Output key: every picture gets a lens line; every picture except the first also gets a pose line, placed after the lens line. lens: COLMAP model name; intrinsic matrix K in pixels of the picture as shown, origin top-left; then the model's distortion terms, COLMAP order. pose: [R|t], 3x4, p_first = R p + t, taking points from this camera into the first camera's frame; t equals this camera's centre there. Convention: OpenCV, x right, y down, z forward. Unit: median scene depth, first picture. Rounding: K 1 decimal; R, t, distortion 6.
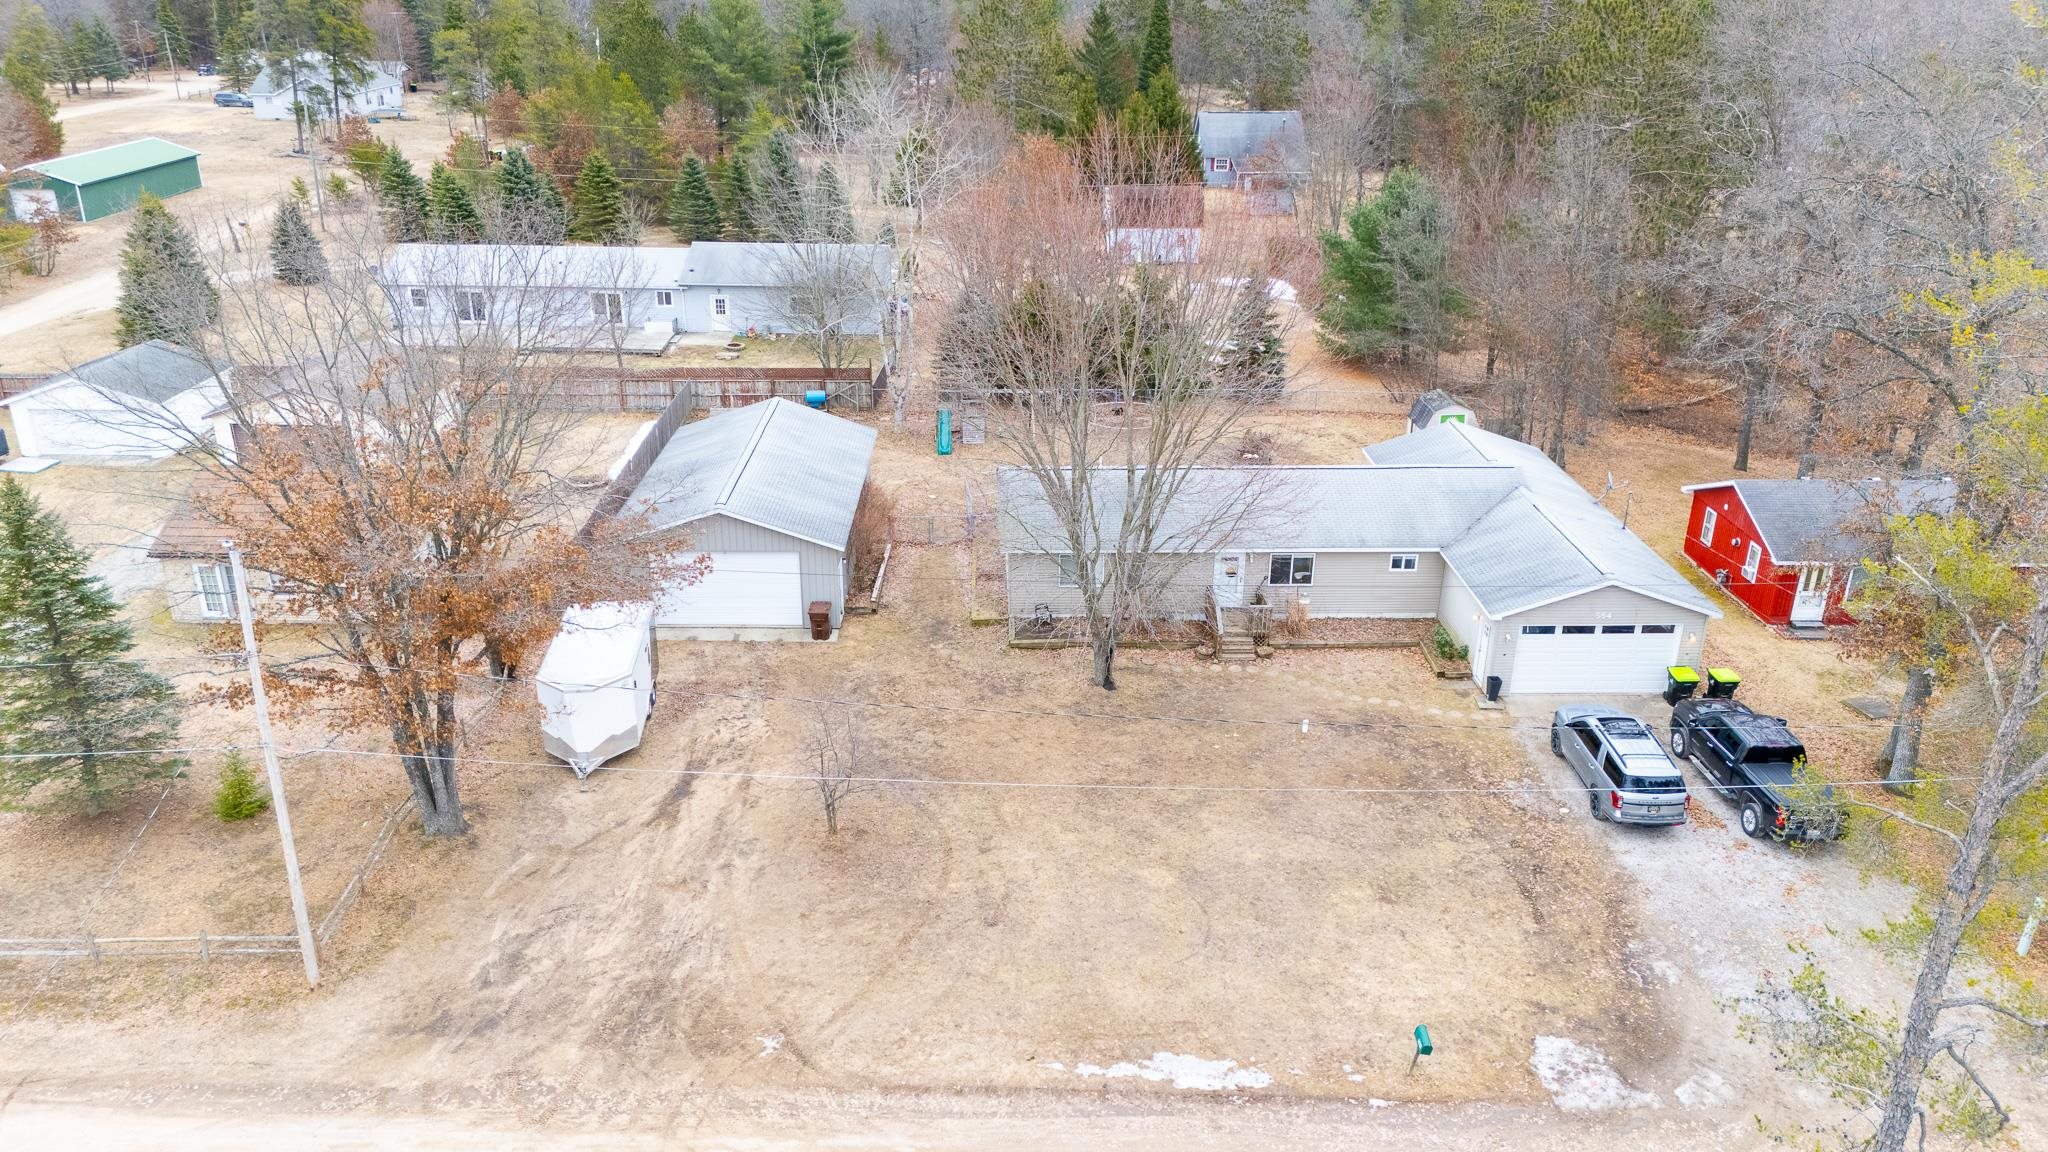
lens RADIAL K [[1510.7, 0, 1024.0], [0, 1510.7, 576.0], [0, 0, 1]] dist [0.113519, -0.182145]
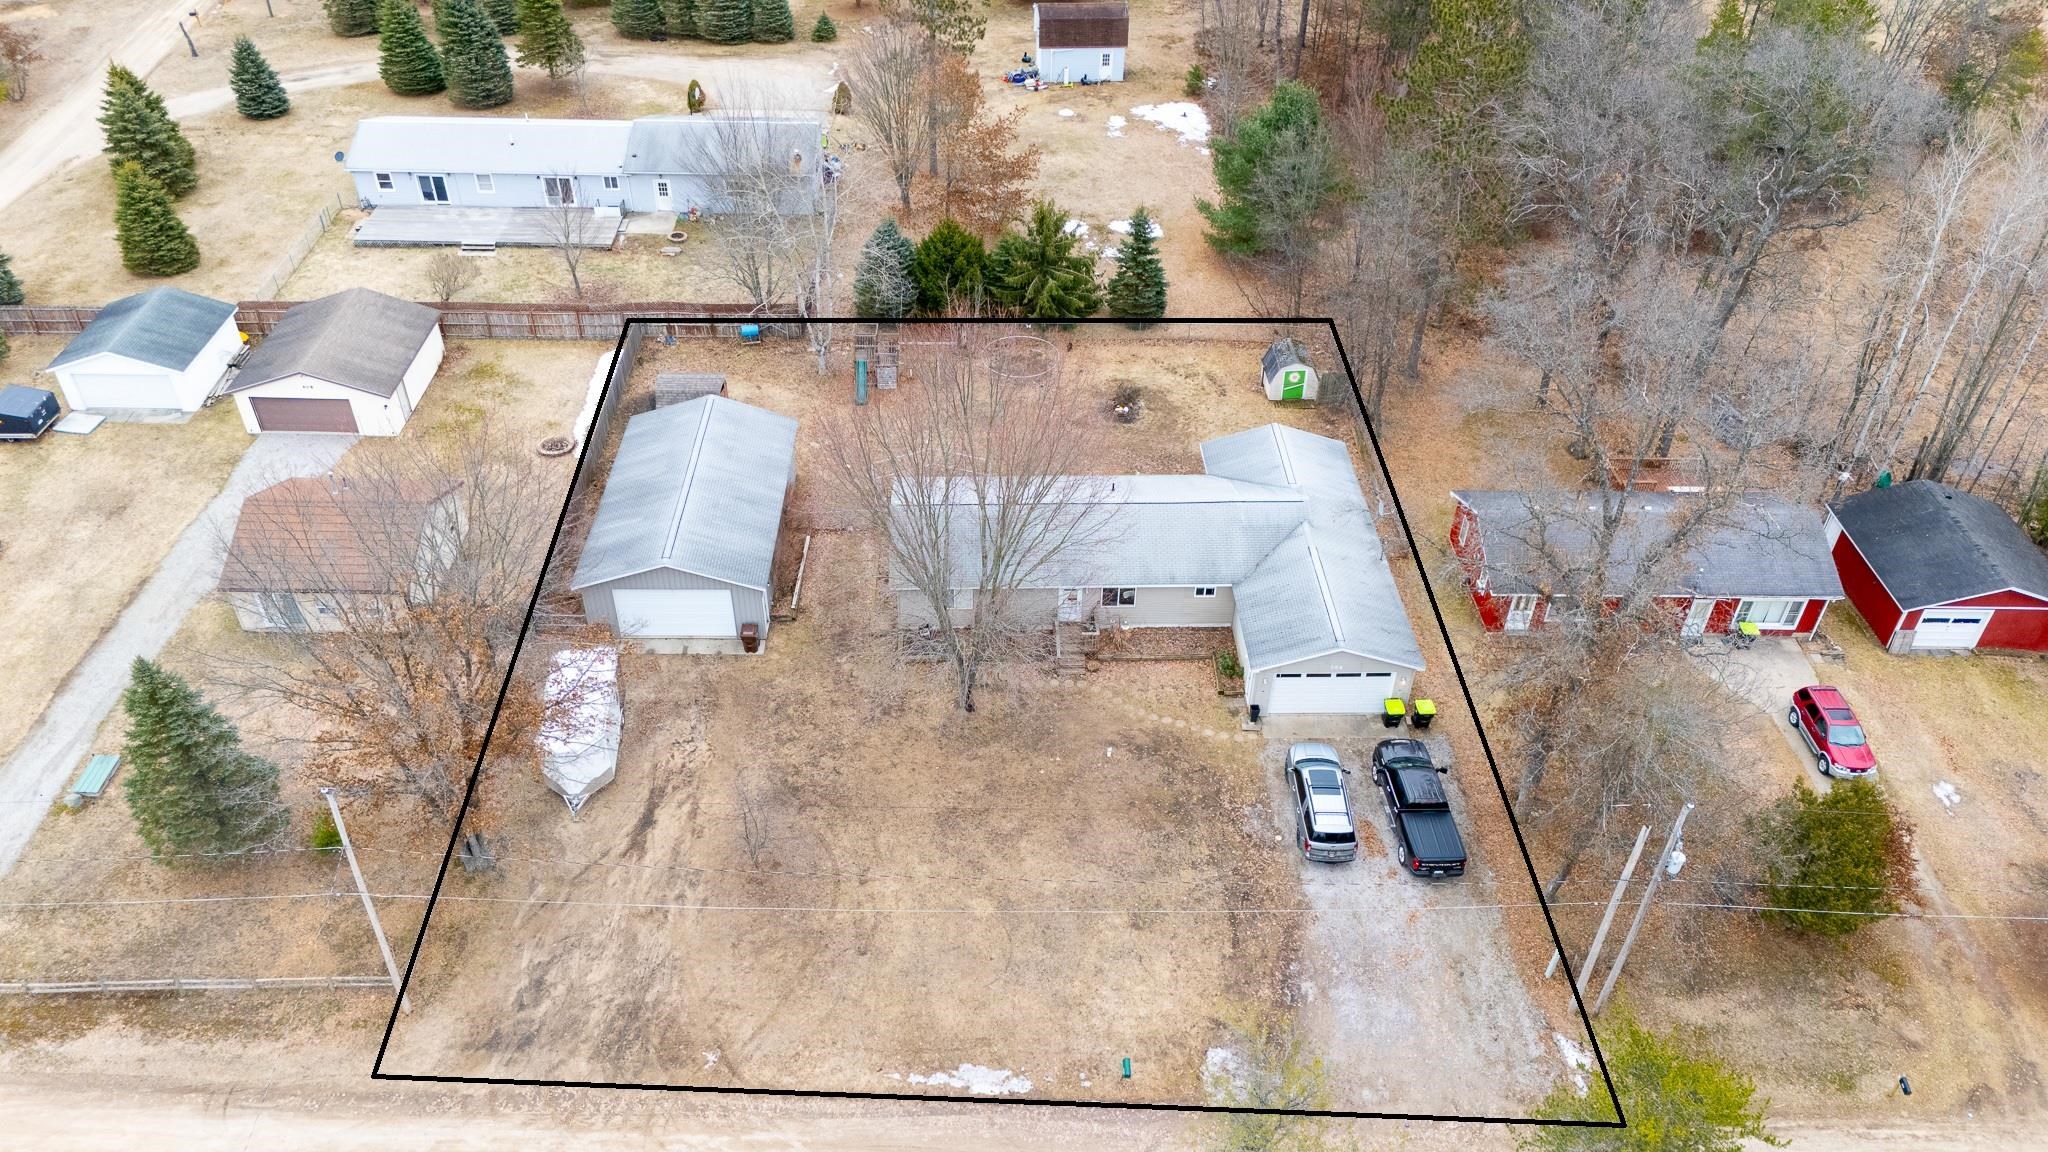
lens RADIAL K [[1513.1, 0, 1024.0], [0, 1513.1, 576.0], [0, 0, 1]] dist [0.128506, -0.248381]
pose [[0.999964, 0.002068, 0.008173, 0.115567], [-0.004264, 0.960391, 0.278622, -0.505131], [-0.007273, -0.278647, 0.960366, -0.298985]]
